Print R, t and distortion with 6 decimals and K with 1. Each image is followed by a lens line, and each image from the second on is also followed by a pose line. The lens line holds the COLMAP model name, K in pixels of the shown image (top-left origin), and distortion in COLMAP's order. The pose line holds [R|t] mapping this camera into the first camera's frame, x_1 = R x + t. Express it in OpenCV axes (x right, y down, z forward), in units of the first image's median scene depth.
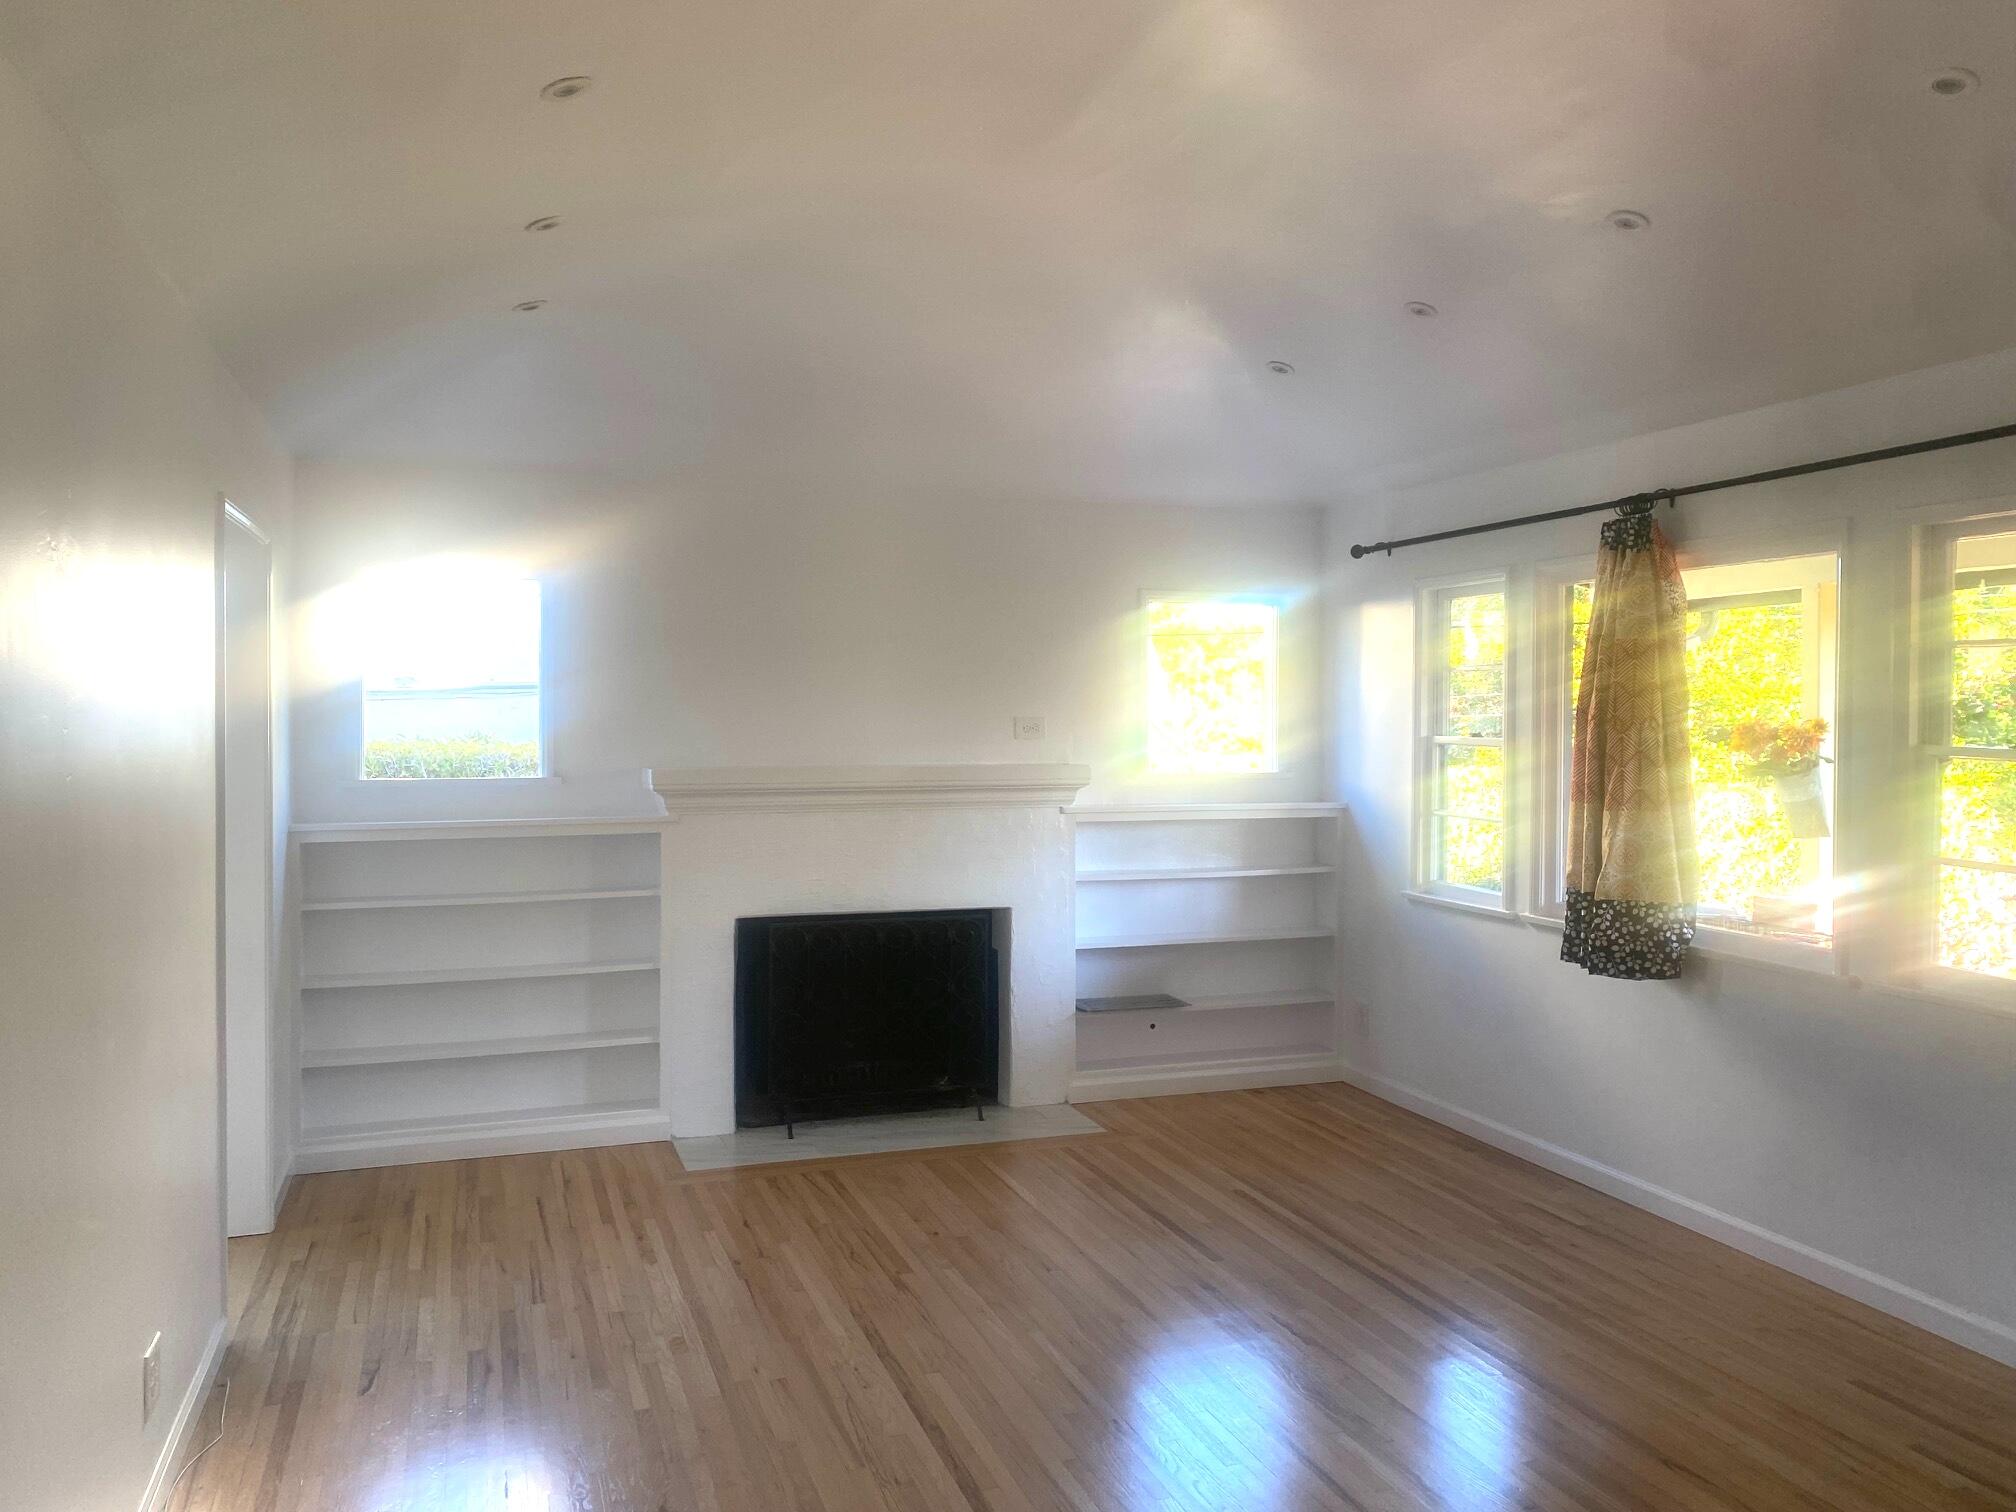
lens RADIAL K [[1551.6, 0, 1005.3], [0, 1551.6, 755.9], [0, 0, 1]] dist [0.068410, -0.081934]
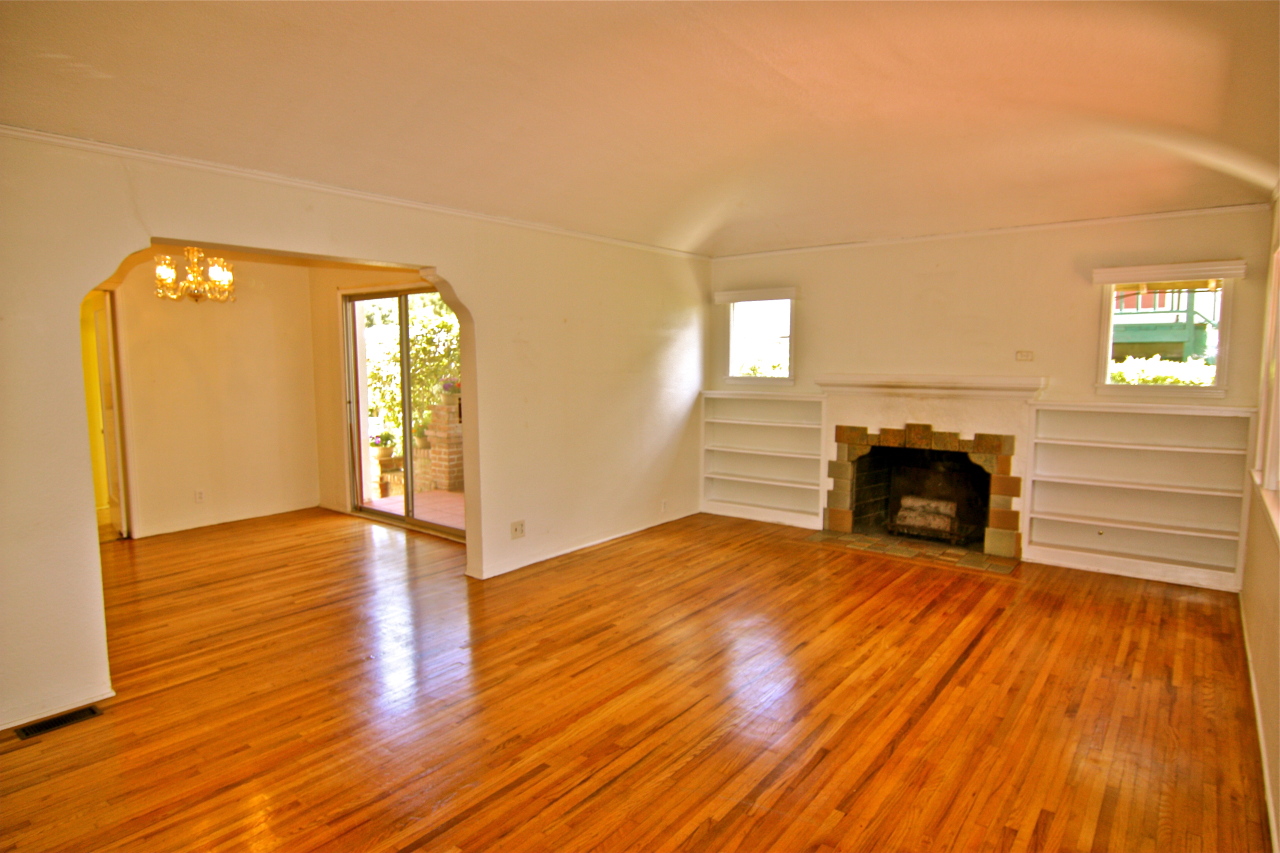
lens RADIAL K [[732.4, 0, 639.3], [0, 732.4, 427.1], [0, 0, 1]] dist [0.000540, 0.000396]
pose [[0.549696, 0.080678, -0.831460, 0.562645], [-0.014281, 0.996088, 0.087211, -0.004821], [0.835243, -0.036066, 0.548697, 0.158701]]
